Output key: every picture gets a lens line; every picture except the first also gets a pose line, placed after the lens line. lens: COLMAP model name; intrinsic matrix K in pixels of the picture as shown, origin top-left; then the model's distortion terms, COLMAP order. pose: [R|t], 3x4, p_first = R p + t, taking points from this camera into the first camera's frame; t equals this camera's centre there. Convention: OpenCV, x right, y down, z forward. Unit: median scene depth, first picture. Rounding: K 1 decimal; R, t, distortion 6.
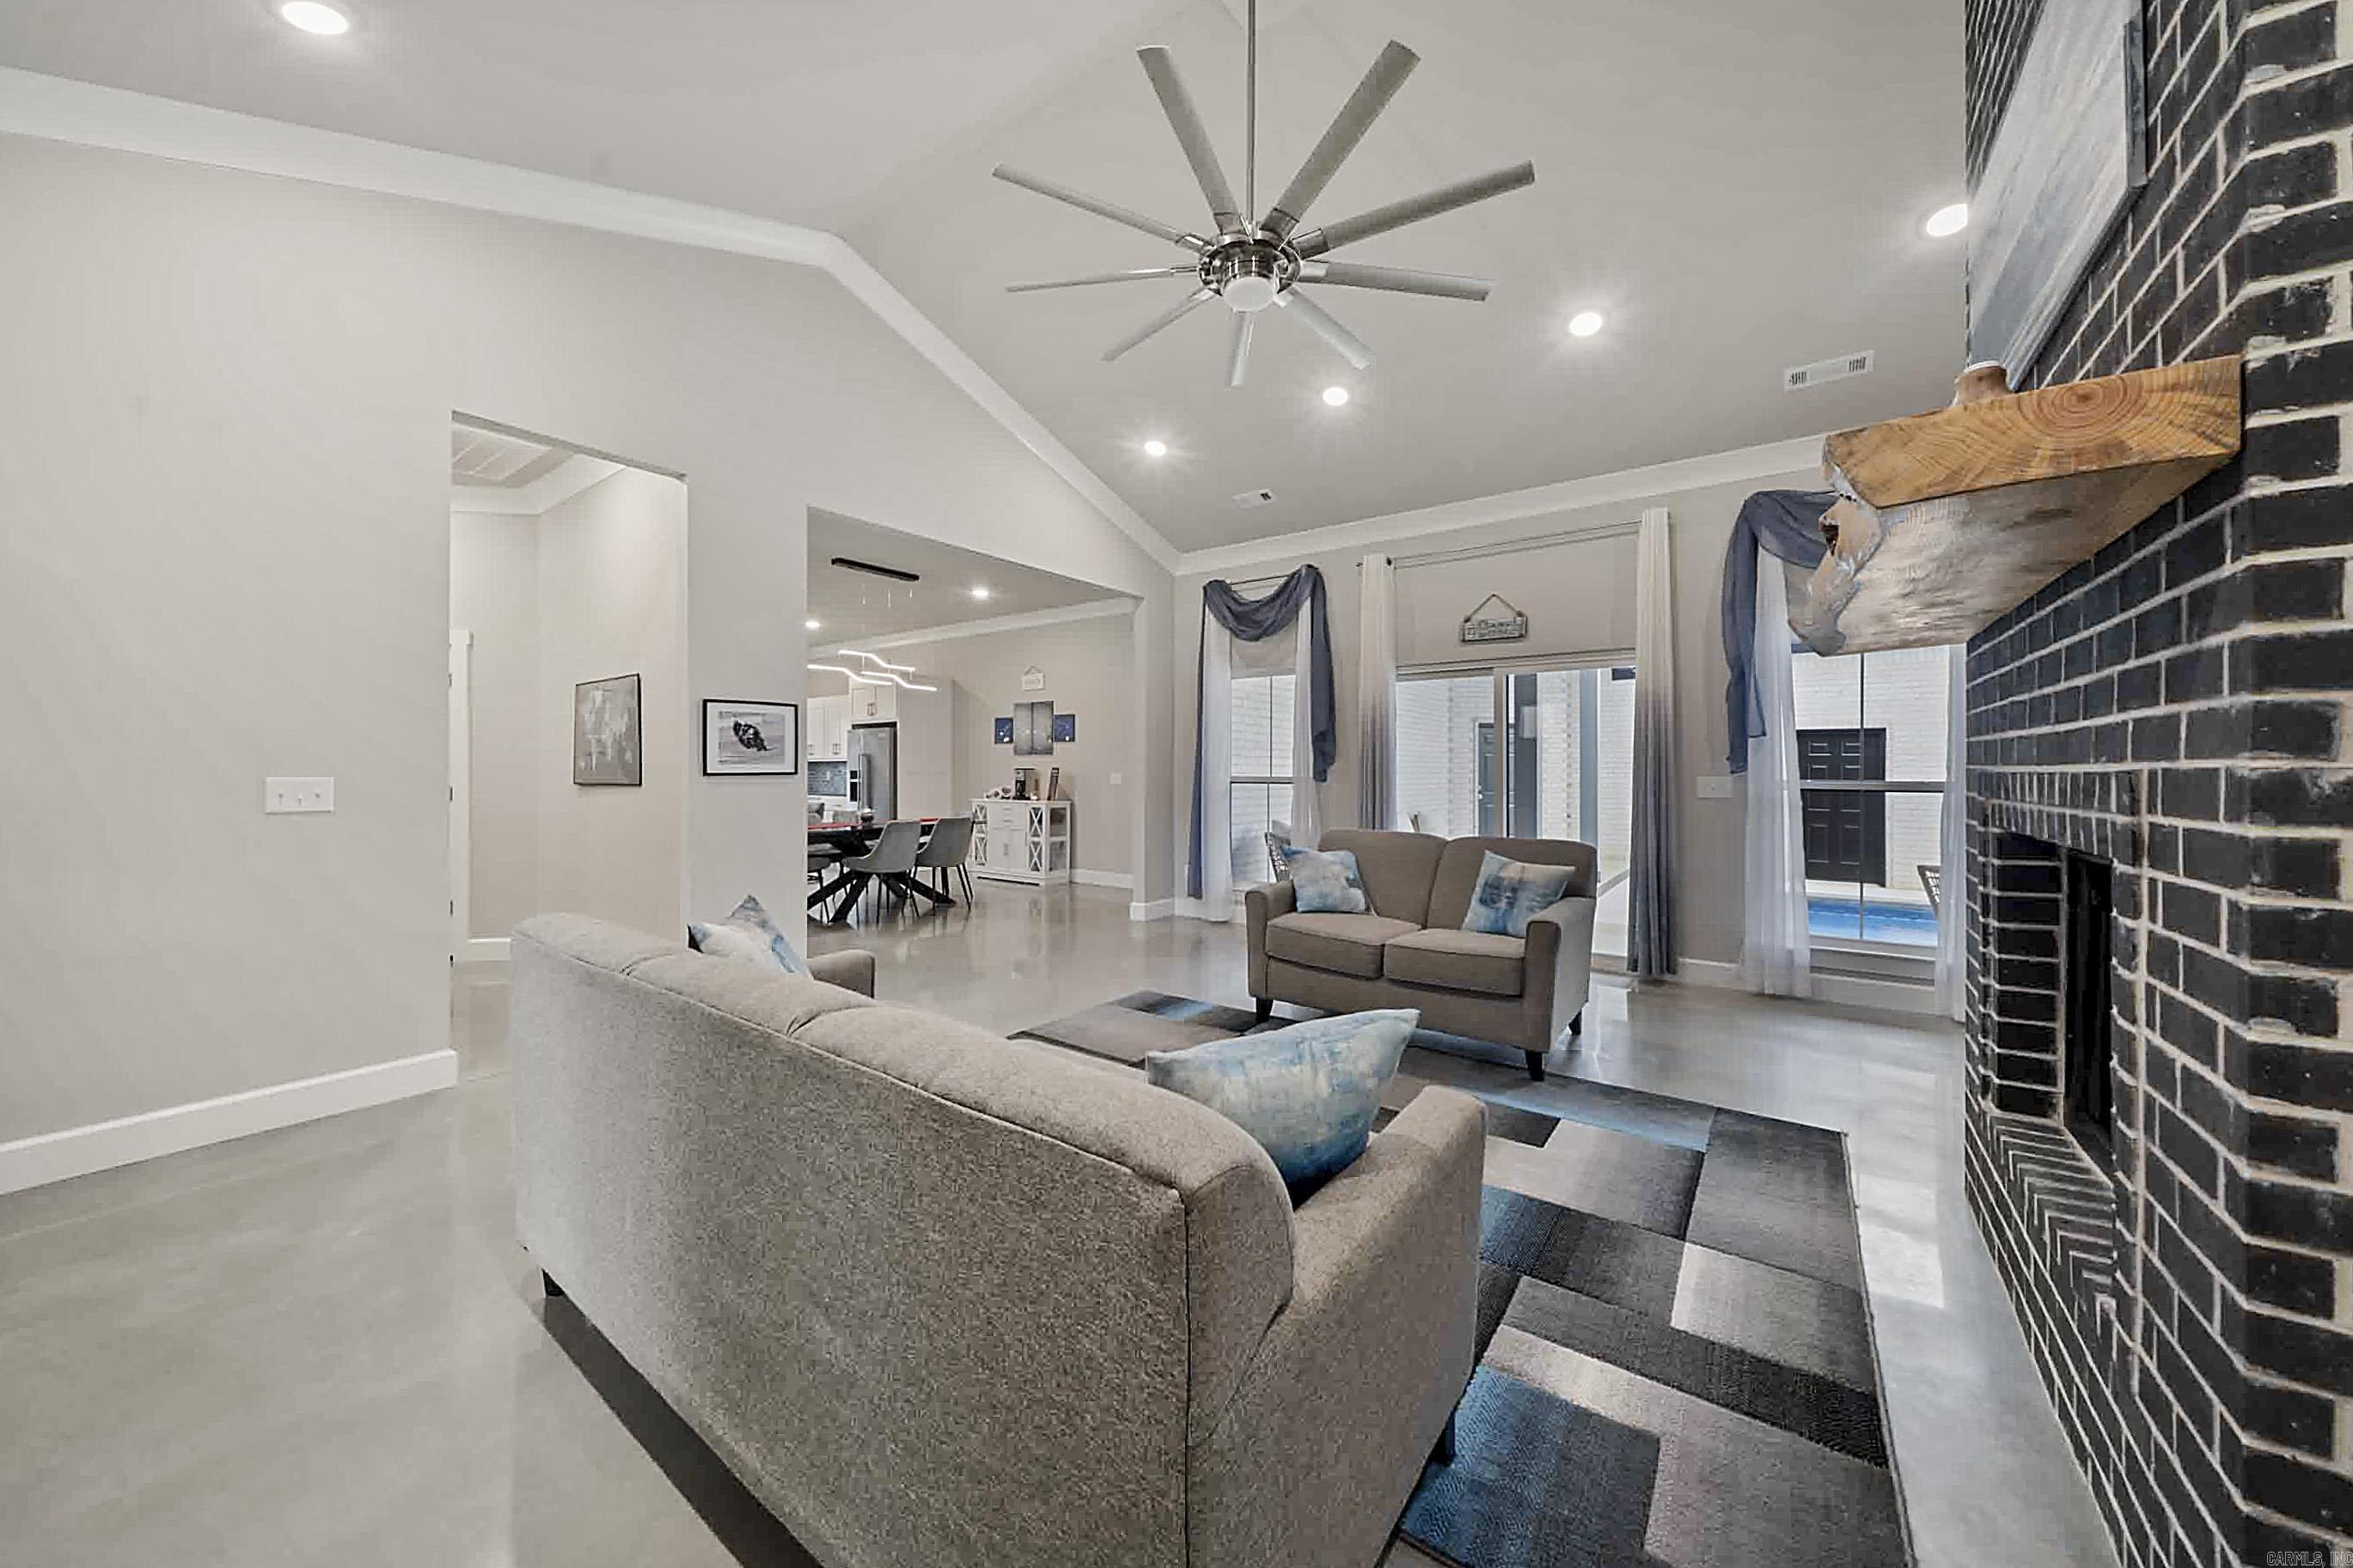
lens RADIAL K [[824.3, 0, 1161.3], [0, 824.3, 775.8], [0, 0, 1]] dist [-0.001520, -0.000141]
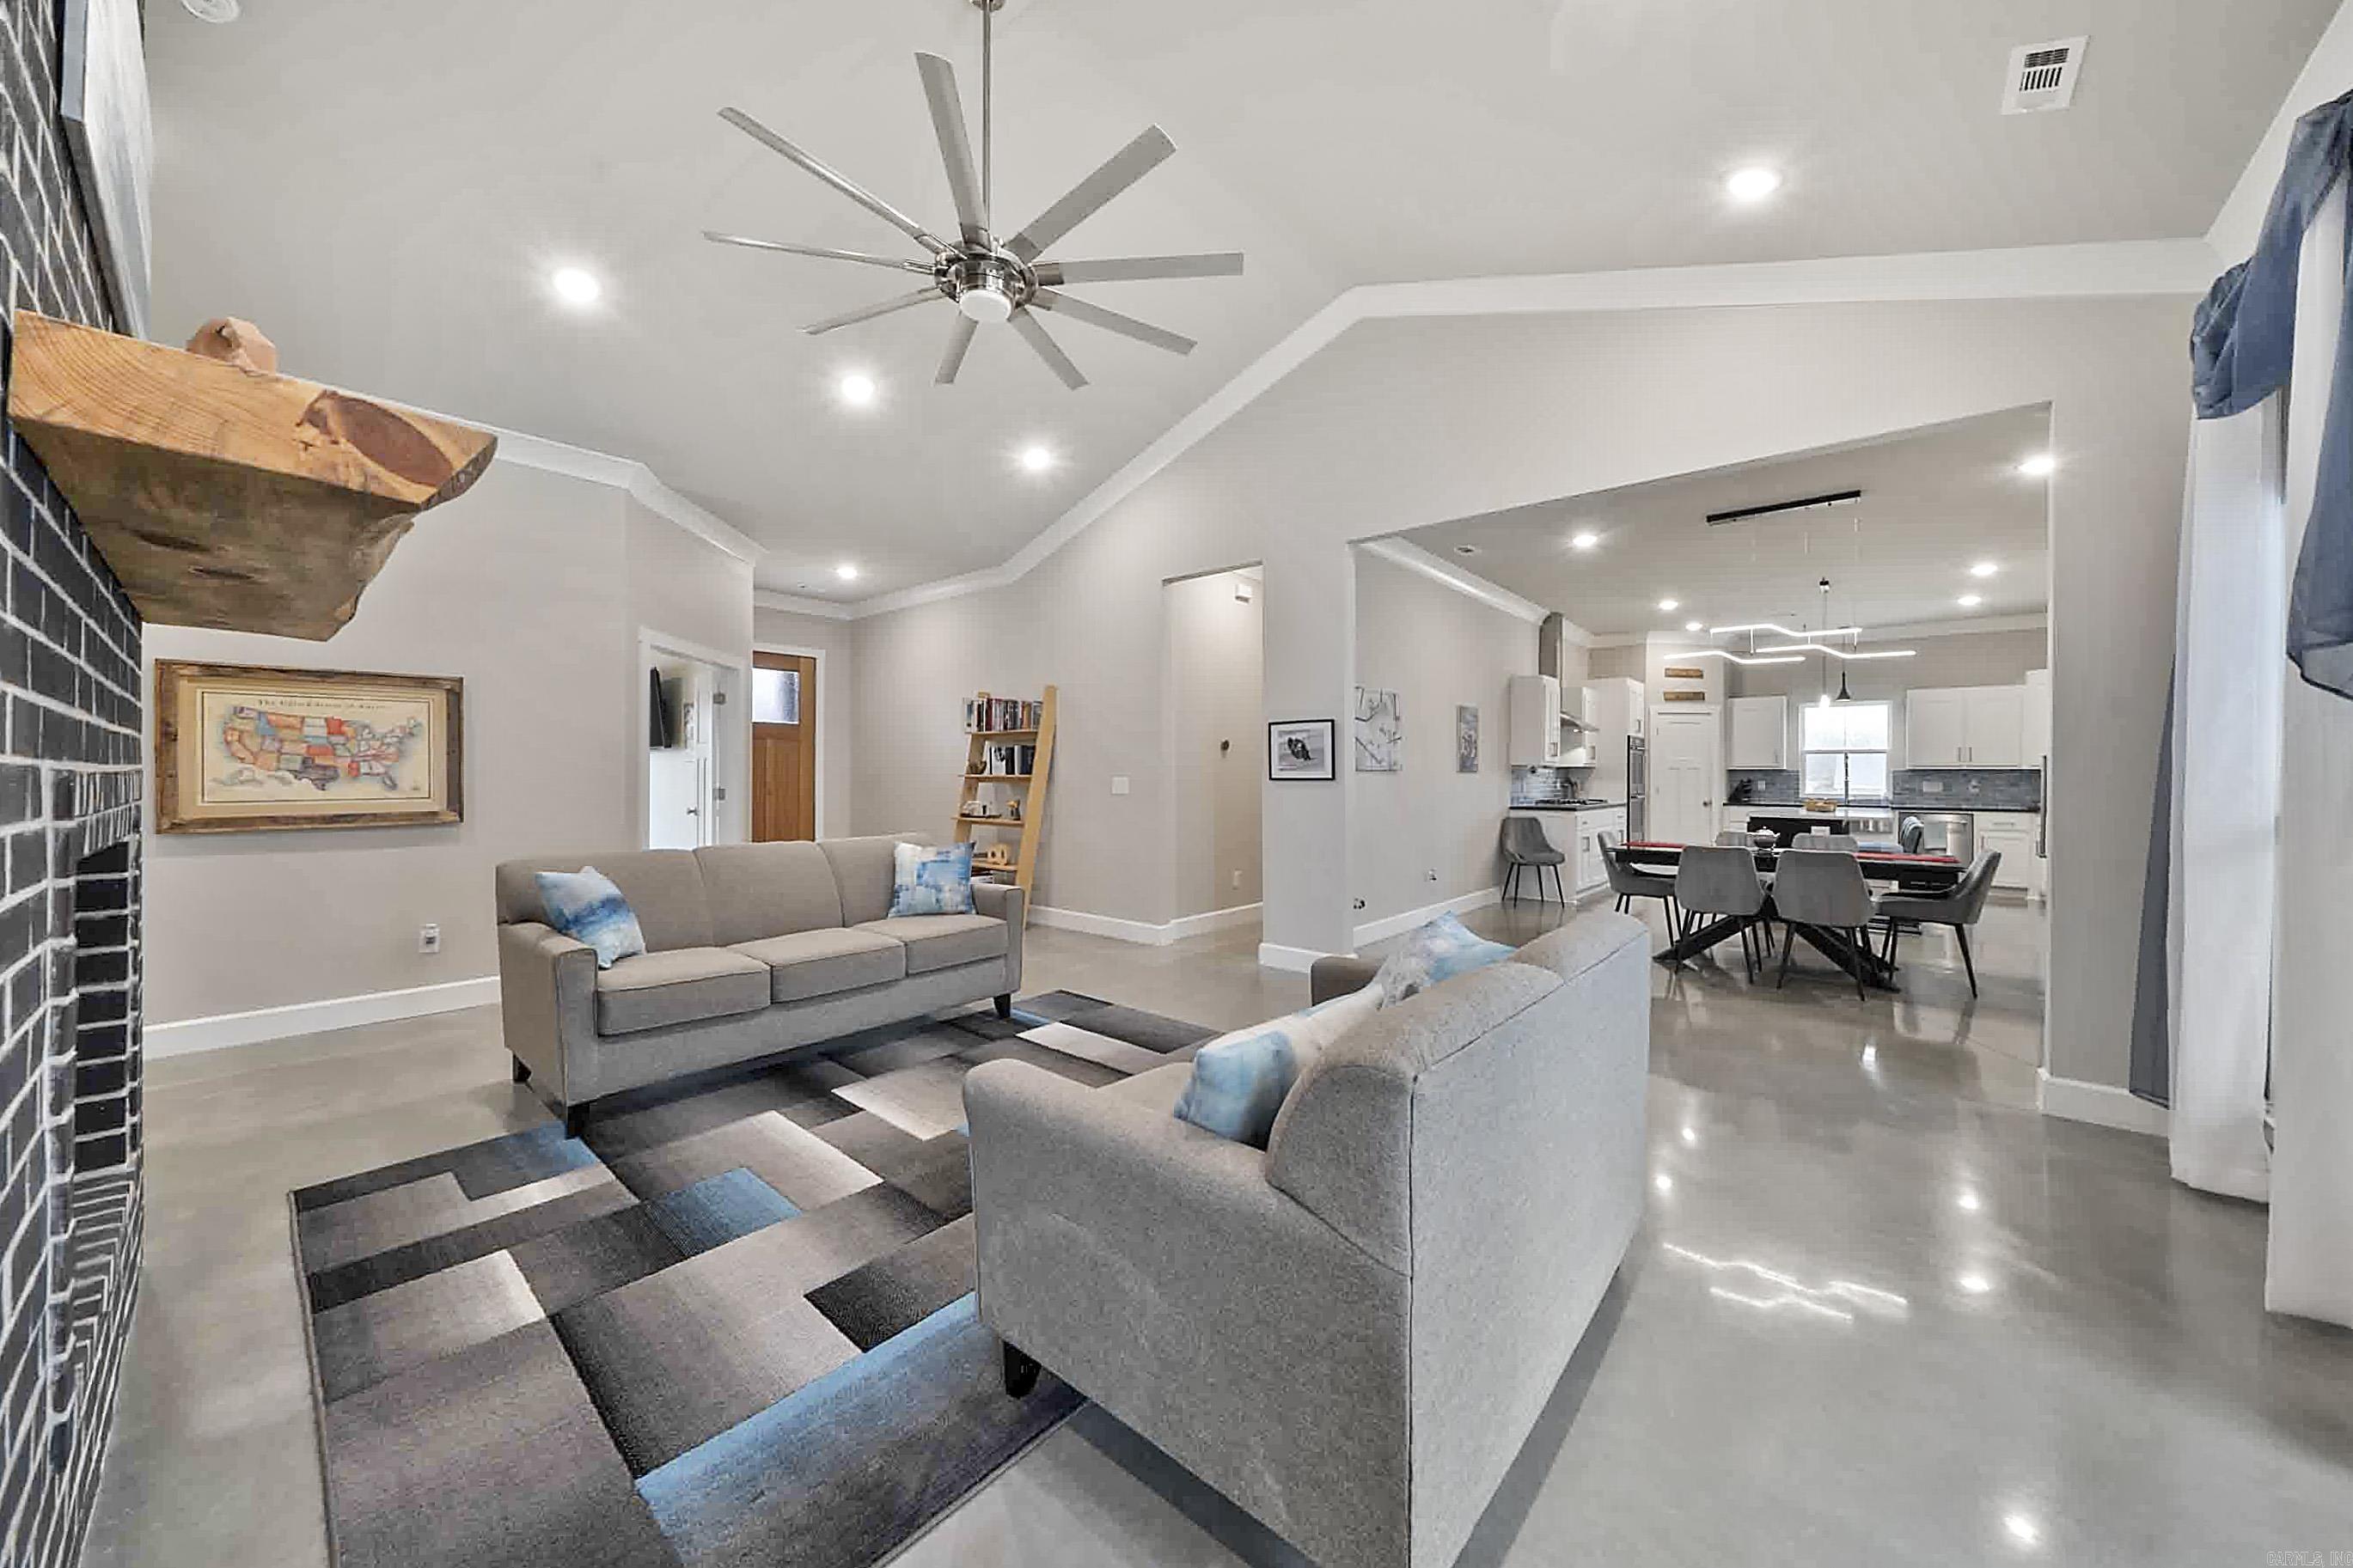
lens RADIAL K [[824.3, 0, 1161.3], [0, 824.3, 775.8], [0, 0, 1]] dist [-0.001520, -0.000141]
pose [[-0.083917, 0.002494, -0.996470, 0.806491], [-0.012481, 0.999916, 0.003554, -0.009944], [0.996395, 0.012735, -0.083879, 0.953432]]
